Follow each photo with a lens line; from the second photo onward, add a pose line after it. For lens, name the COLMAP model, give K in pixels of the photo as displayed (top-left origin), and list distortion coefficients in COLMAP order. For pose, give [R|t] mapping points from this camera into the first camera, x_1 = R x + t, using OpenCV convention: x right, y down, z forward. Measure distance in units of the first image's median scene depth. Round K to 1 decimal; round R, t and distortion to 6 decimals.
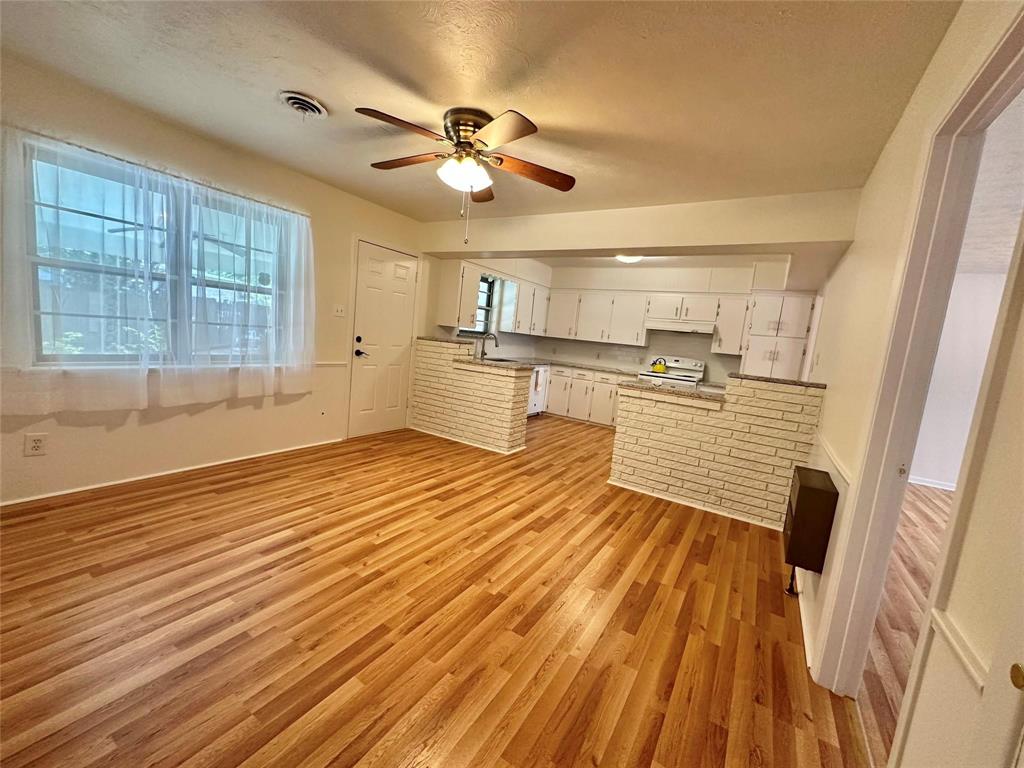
lens RADIAL K [[409.9, 0, 512.6], [0, 409.9, 385.3], [0, 0, 1]] dist [-0.002980, 0.000941]
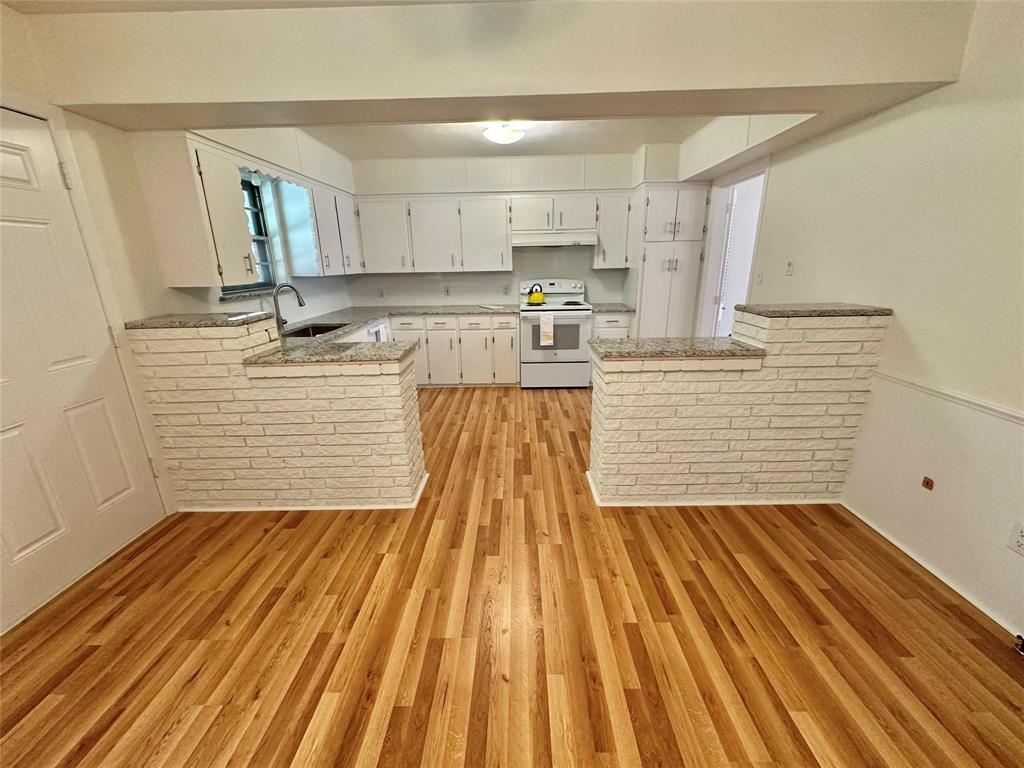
lens RADIAL K [[409.9, 0, 512.6], [0, 409.9, 385.3], [0, 0, 1]] dist [-0.002980, 0.000941]
pose [[0.849191, -0.261047, 0.459053, -0.114270], [0.165436, 0.957025, 0.238189, -0.105635], [-0.501503, -0.126324, 0.855883, 0.475523]]
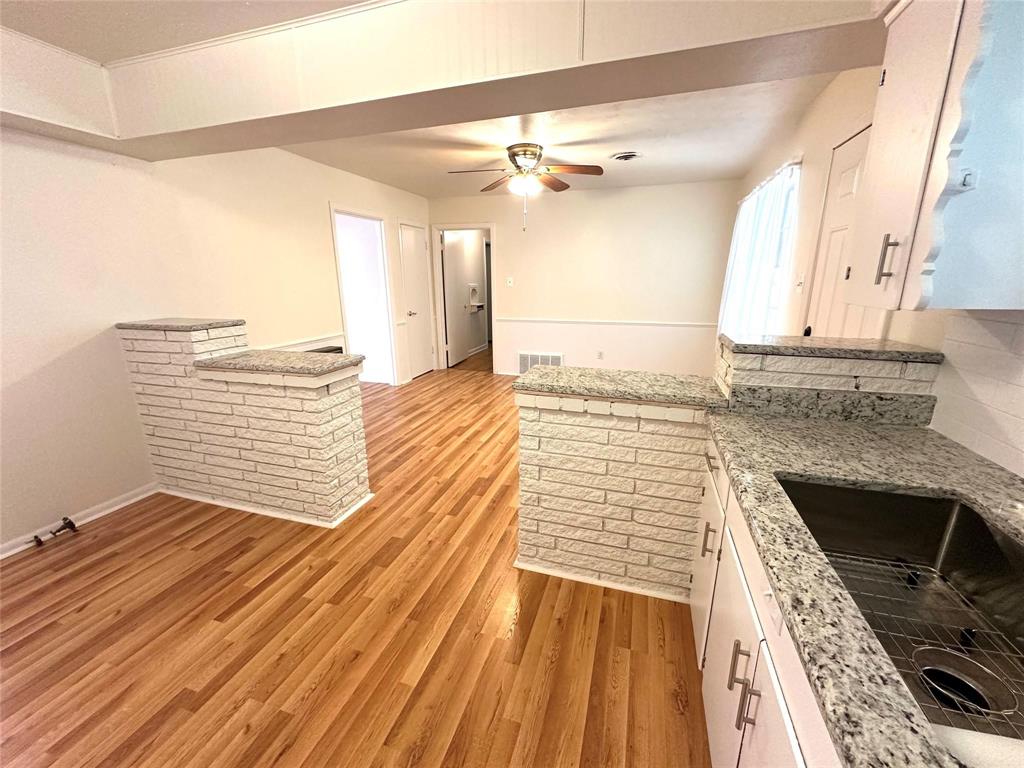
lens RADIAL K [[409.9, 0, 512.6], [0, 409.9, 385.3], [0, 0, 1]] dist [-0.002980, 0.000941]
pose [[-0.965663, -0.025467, -0.258546, 0.164013], [-0.116091, 0.932599, 0.341734, -0.188151], [0.232417, 0.360015, -0.903533, 1.436191]]
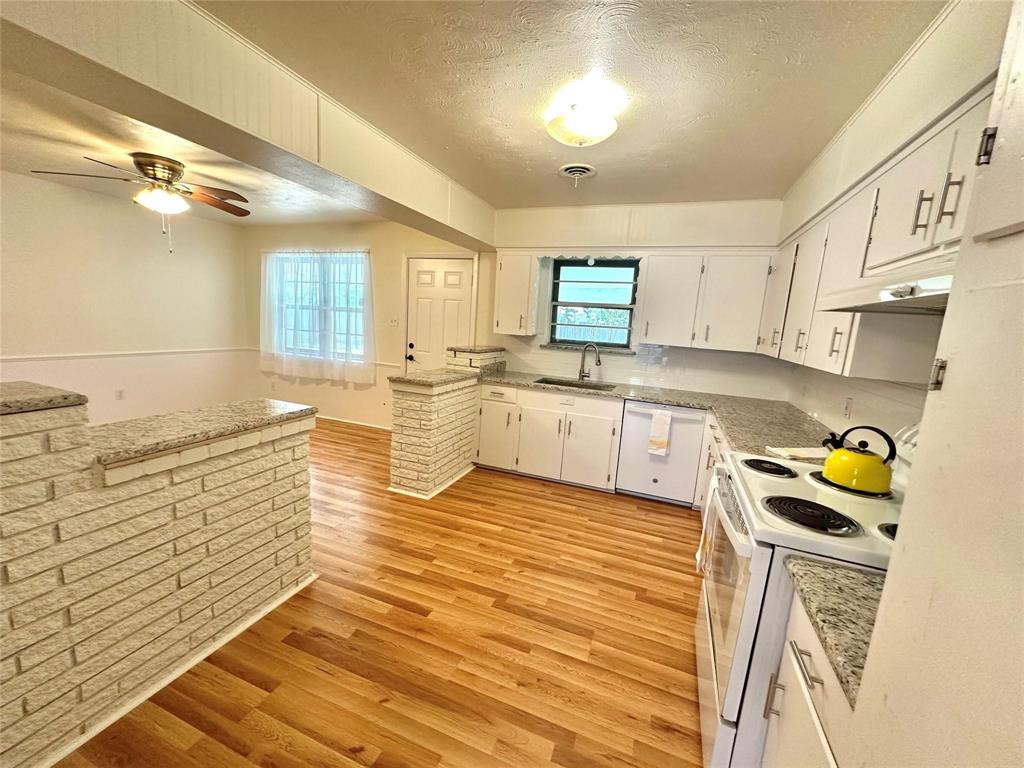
lens RADIAL K [[409.9, 0, 512.6], [0, 409.9, 385.3], [0, 0, 1]] dist [-0.002980, 0.000941]
pose [[0.192910, 0.070431, -0.978685, 0.780756], [-0.162403, 0.985956, 0.038943, -0.093578], [0.967683, 0.151429, 0.201639, 1.053906]]
